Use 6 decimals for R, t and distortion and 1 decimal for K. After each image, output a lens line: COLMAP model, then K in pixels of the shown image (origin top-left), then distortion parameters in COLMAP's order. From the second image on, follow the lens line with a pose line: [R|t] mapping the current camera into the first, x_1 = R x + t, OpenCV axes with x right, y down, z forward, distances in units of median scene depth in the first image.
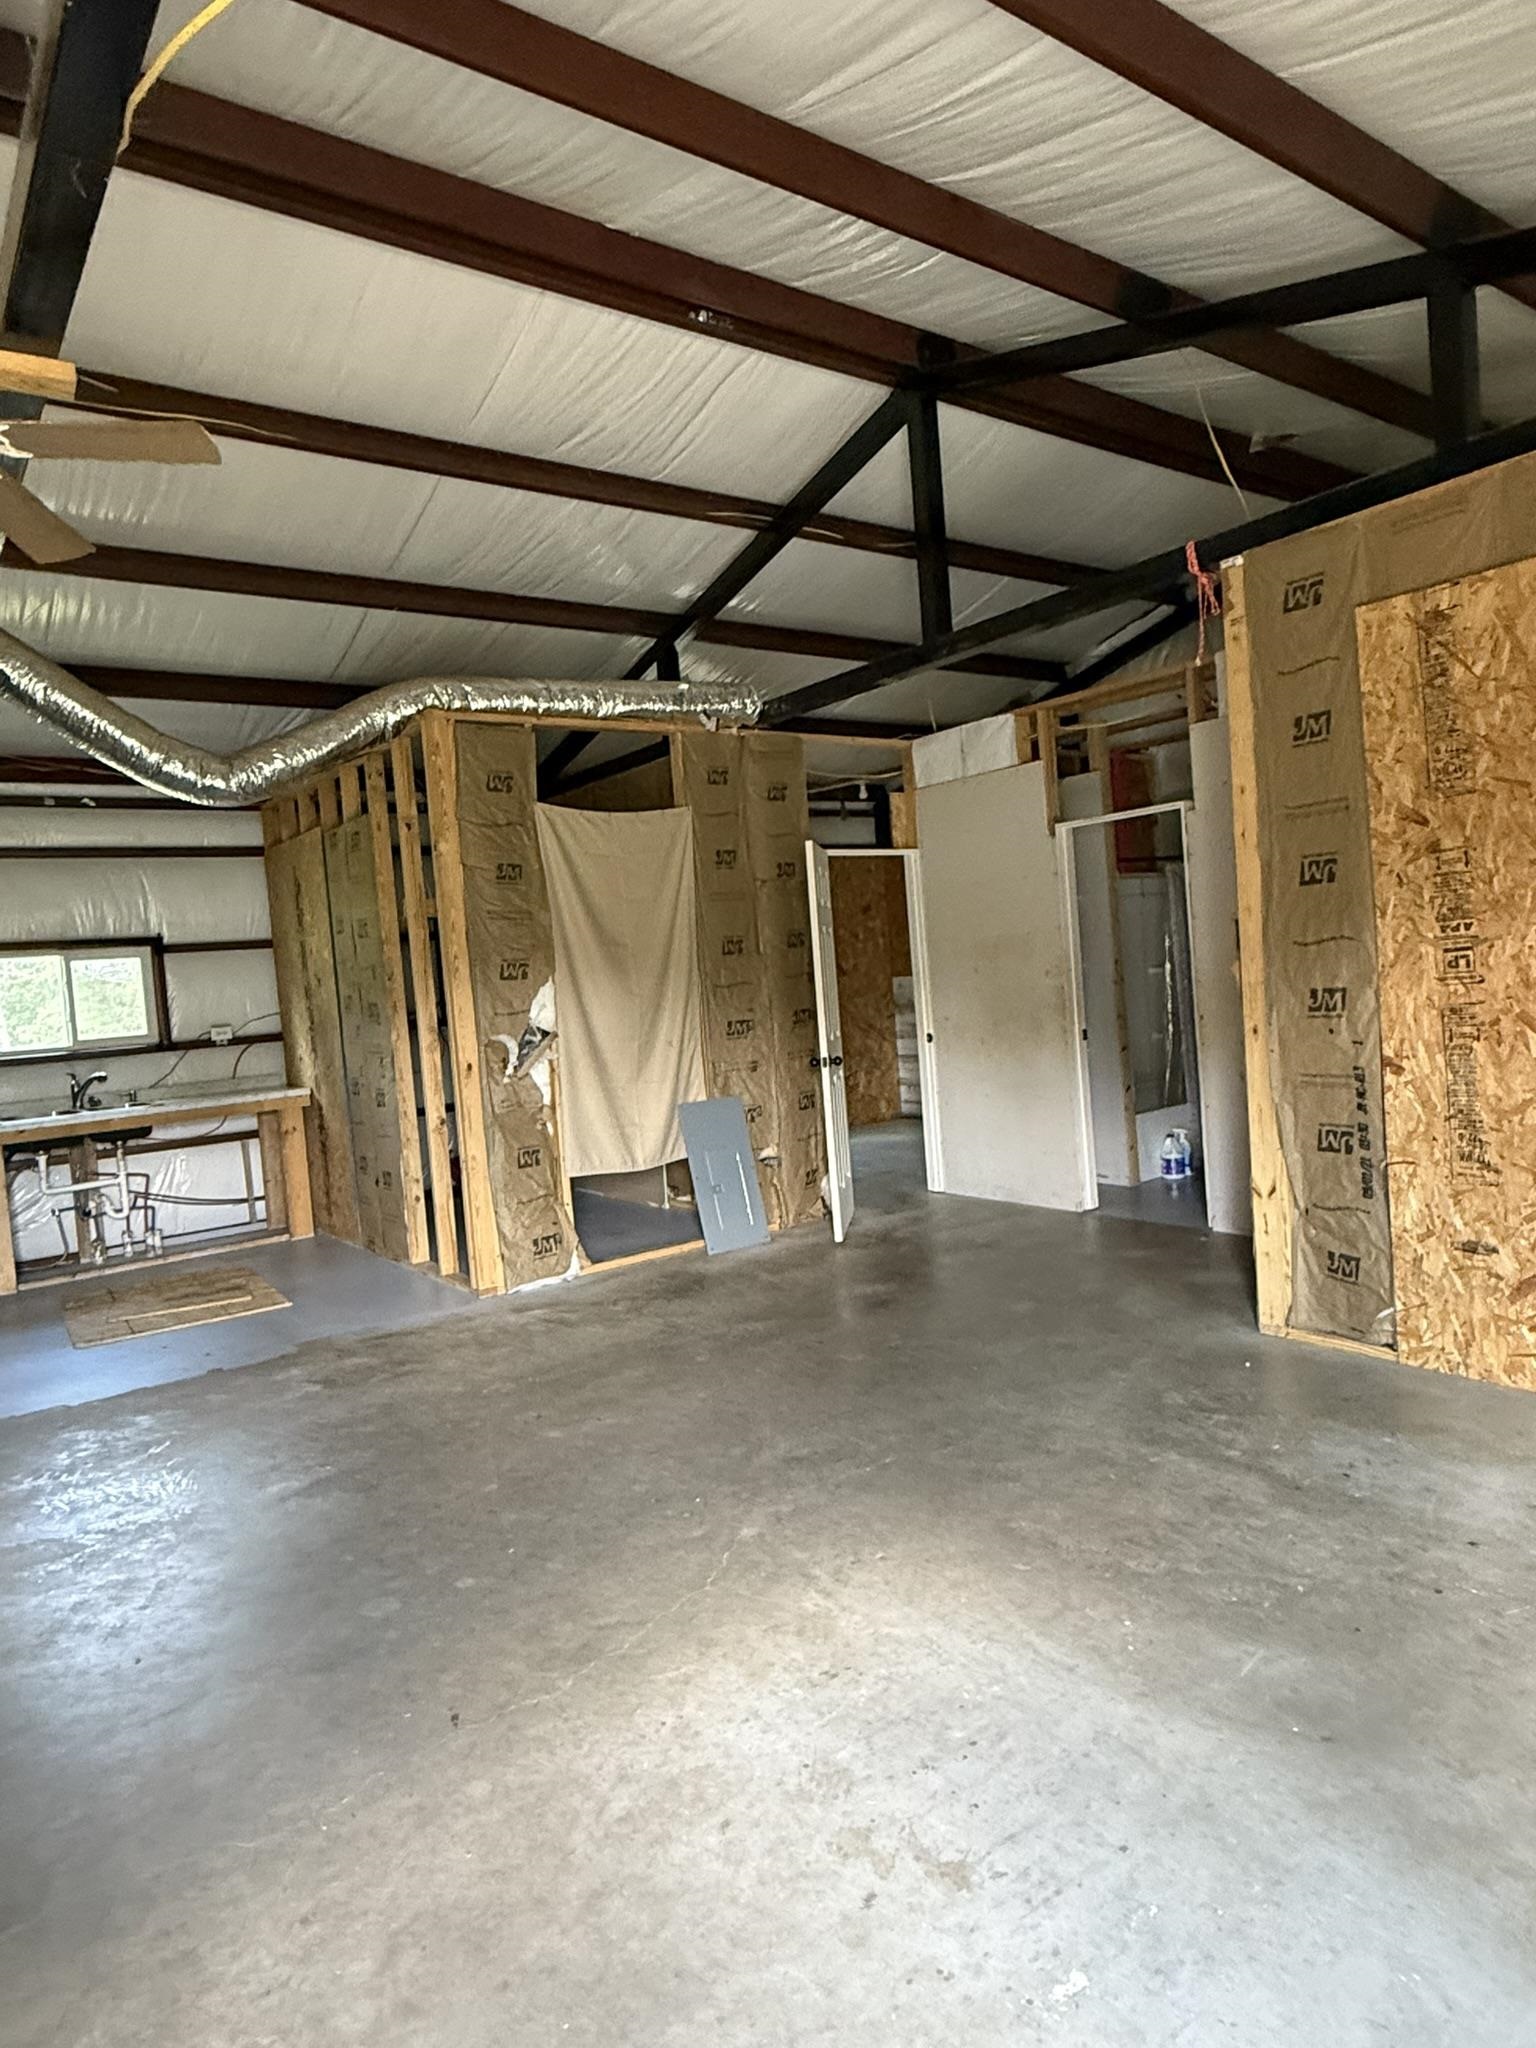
lens RADIAL K [[1249.2, 0, 787.1], [0, 1249.2, 1020.0], [0, 0, 1]] dist [-0.001999, 0.003482]
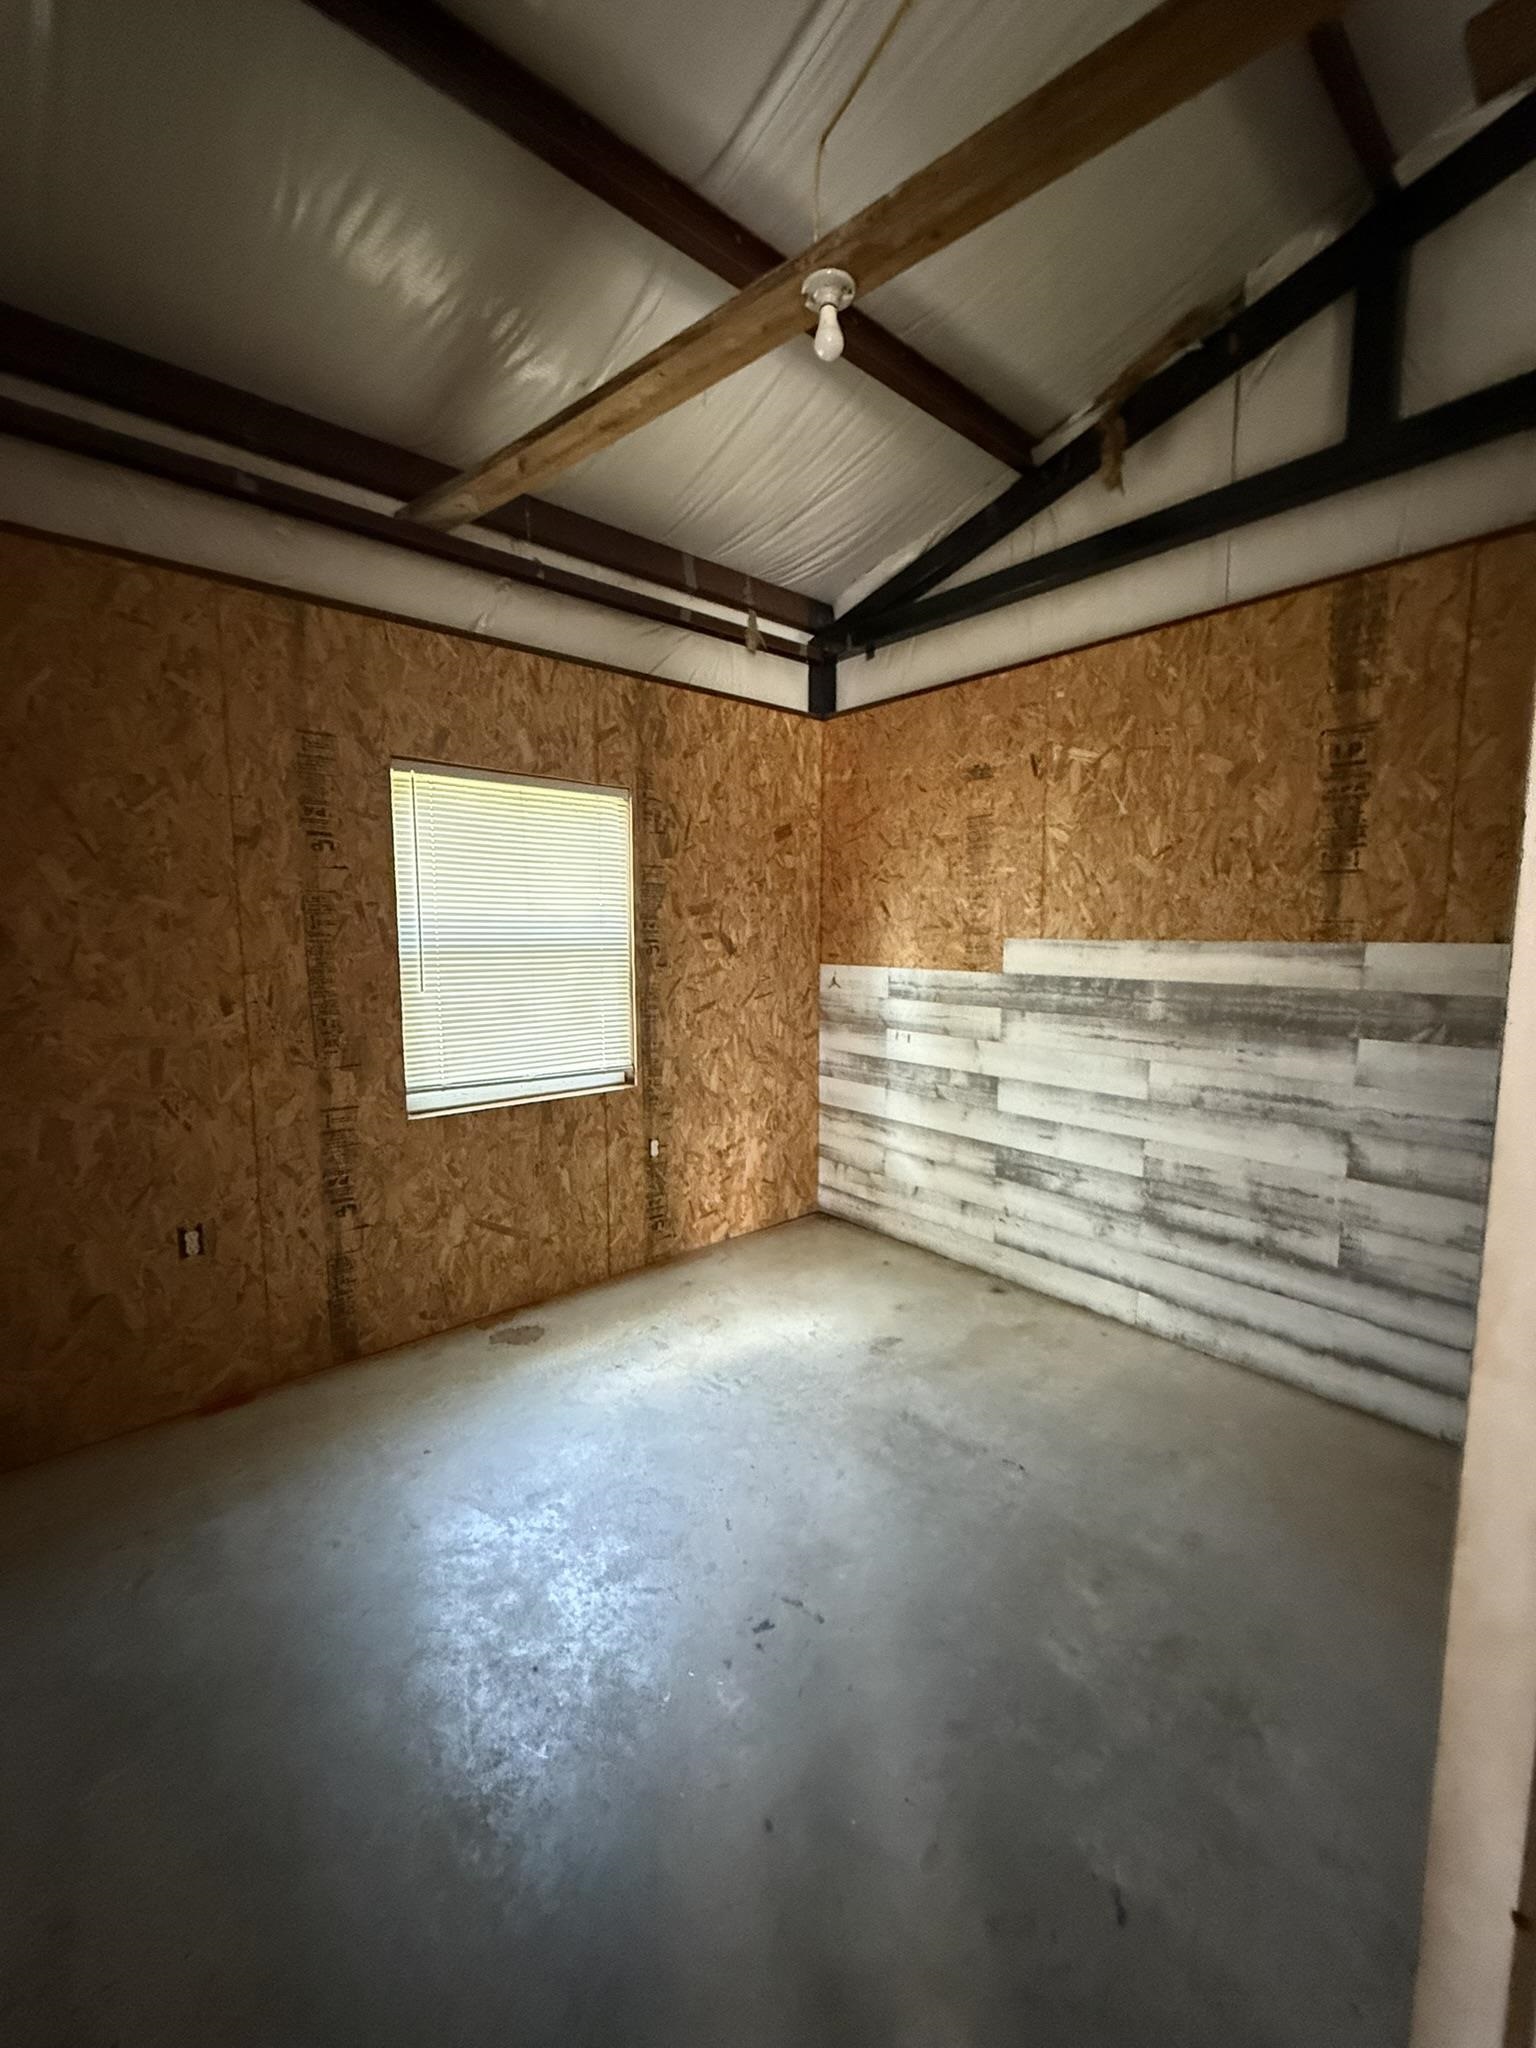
lens RADIAL K [[817.1, 0, 766.6], [0, 817.1, 1022.2], [0, 0, 1]] dist [-0.000510, 0.000841]
pose [[0.994747, 0.068934, 0.075668, 0.068201], [-0.073127, 0.995853, 0.054117, -0.051479], [-0.071624, -0.059366, 0.995663, 1.240444]]
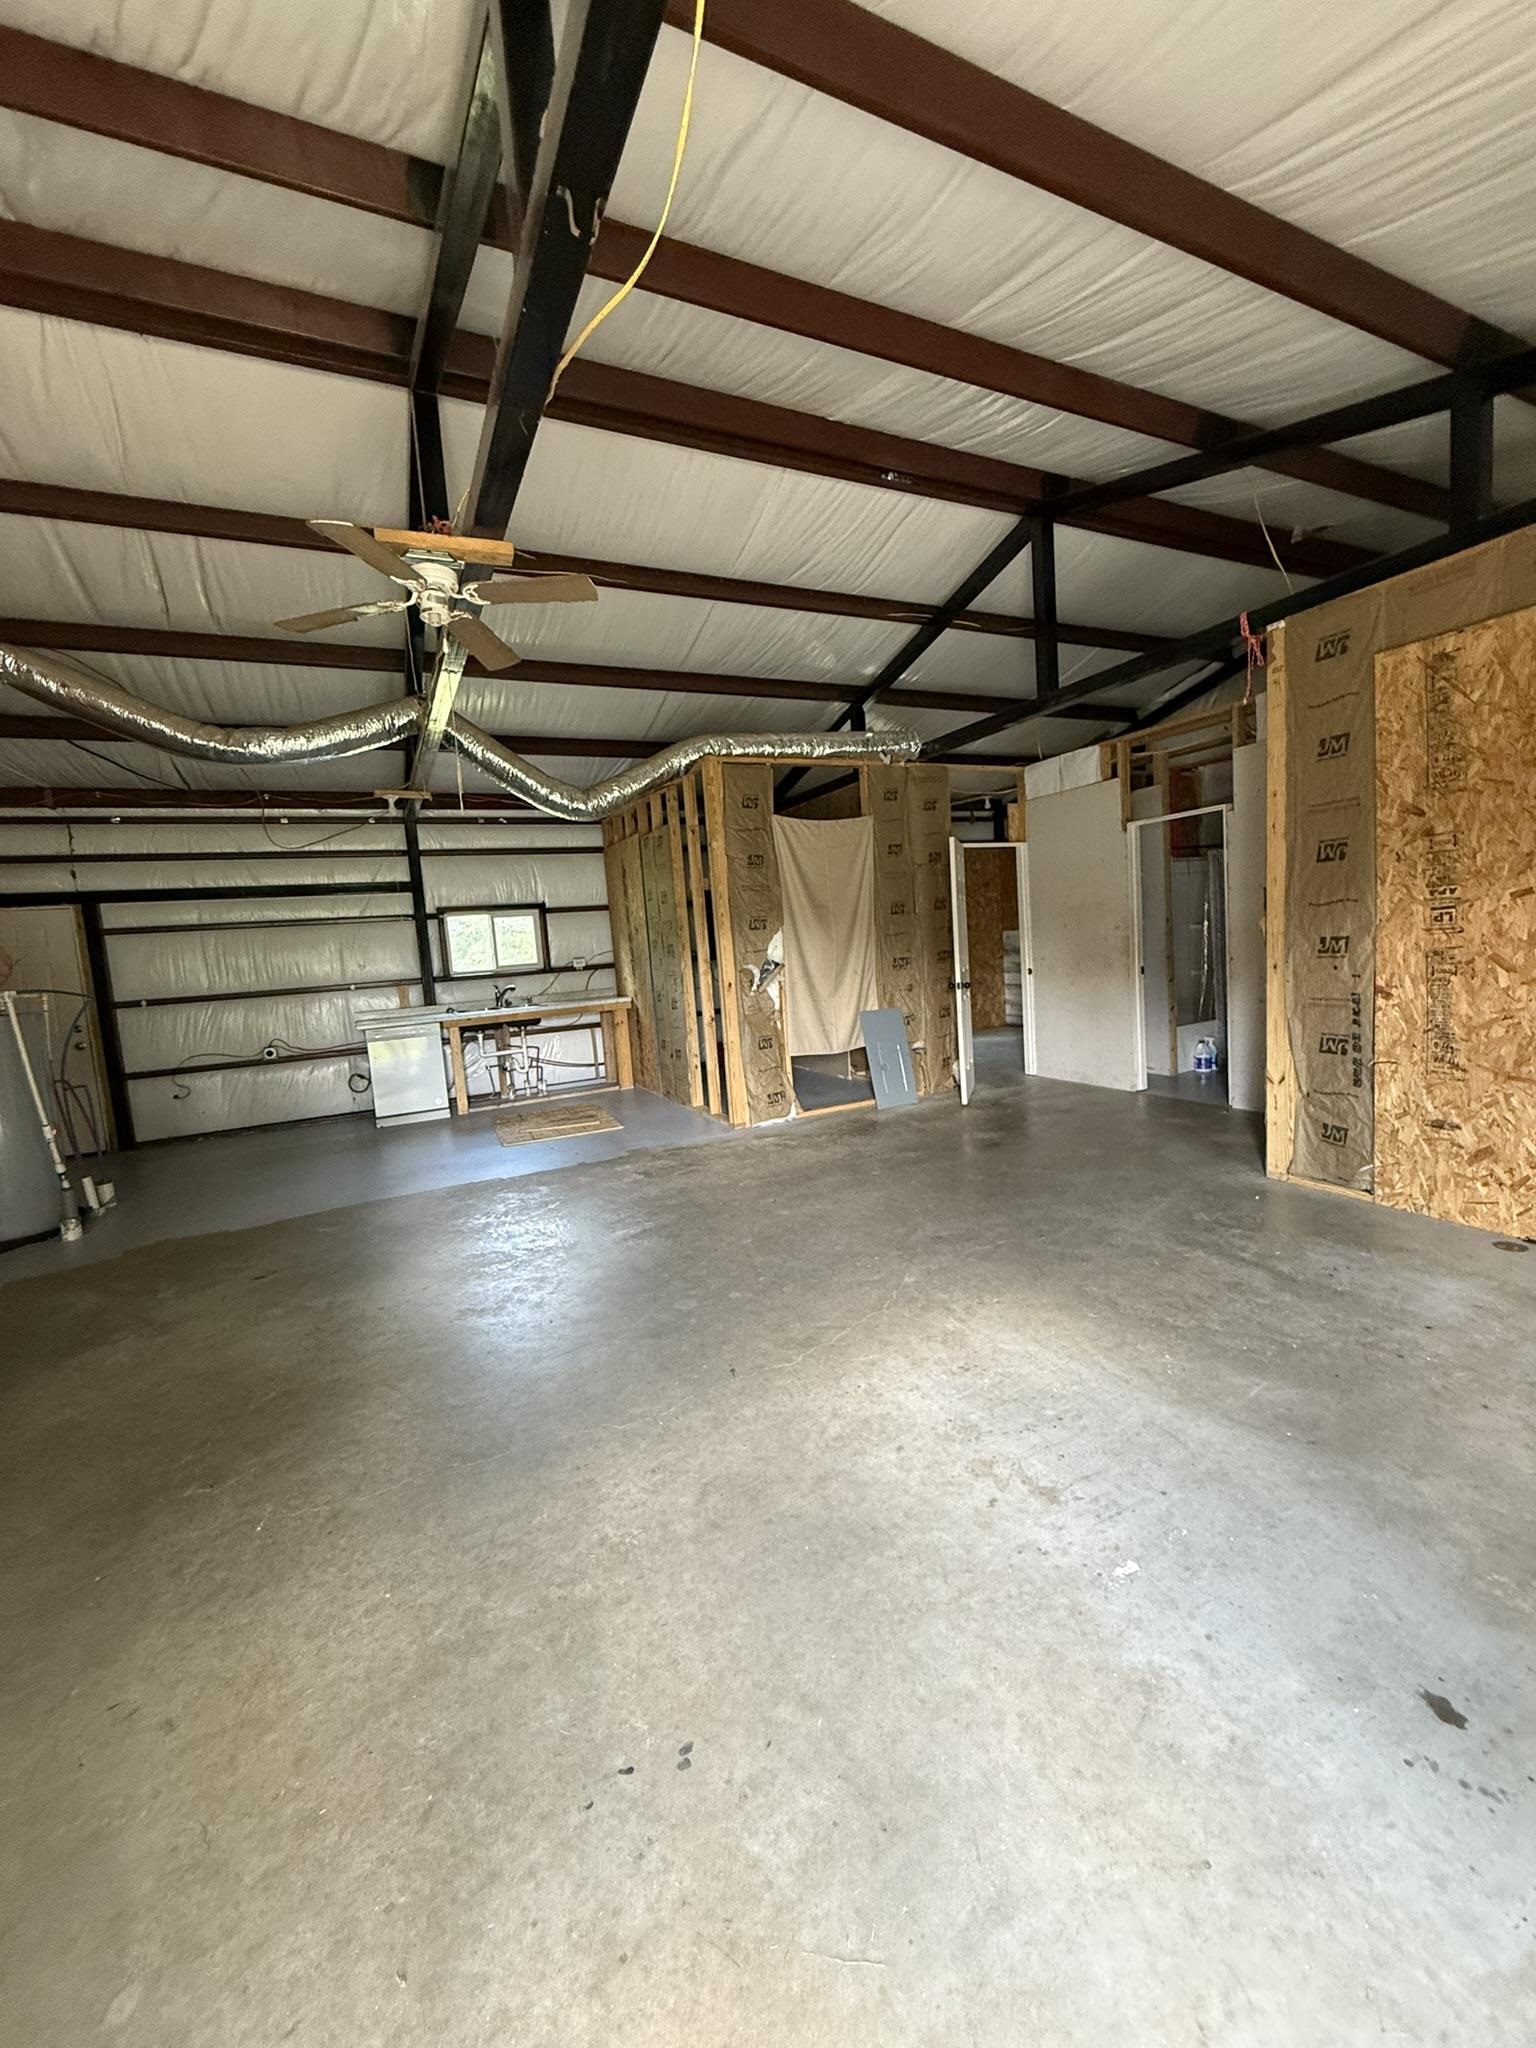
lens RADIAL K [[817.1, 0, 773.1], [0, 817.1, 1017.9], [0, 0, 1]] dist [-0.000510, 0.000841]
pose [[0.983348, 0.024404, -0.180084, -0.012644], [-0.011826, 0.997435, 0.070592, 0.005794], [0.181345, -0.067287, 0.981115, -0.011135]]
